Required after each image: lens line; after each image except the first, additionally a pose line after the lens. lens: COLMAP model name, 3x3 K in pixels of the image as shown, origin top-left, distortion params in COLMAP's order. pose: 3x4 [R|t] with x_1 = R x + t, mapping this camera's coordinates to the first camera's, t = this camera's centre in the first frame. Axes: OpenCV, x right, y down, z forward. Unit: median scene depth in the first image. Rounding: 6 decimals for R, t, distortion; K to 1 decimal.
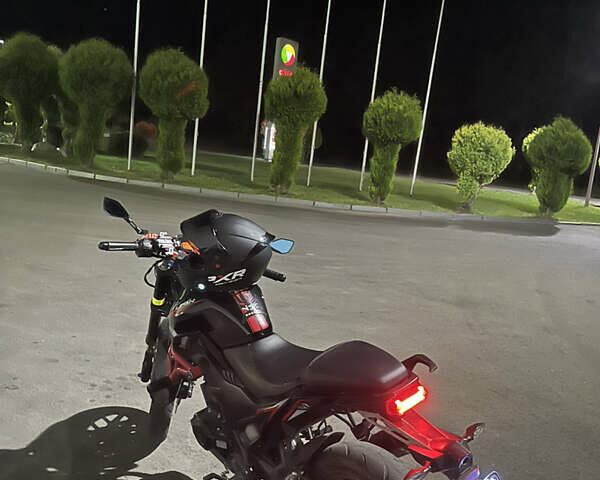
lens RADIAL K [[684.9, 0, 300.0], [0, 684.9, 240.0], [0, 0, 1]] dist [-0.015887, -0.014486]
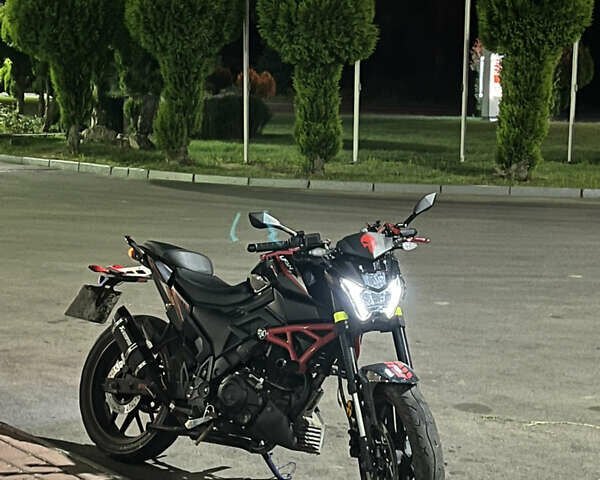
lens RADIAL K [[1048.3, 0, 312.7], [0, 1048.3, 284.8], [0, 0, 1]] dist [0.057189, -0.054747]
pose [[0.972035, -0.063818, -0.225997, -0.003125], [0.069570, 0.997422, 0.017569, -0.010662], [0.224294, -0.032801, 0.973969, 0.146789]]
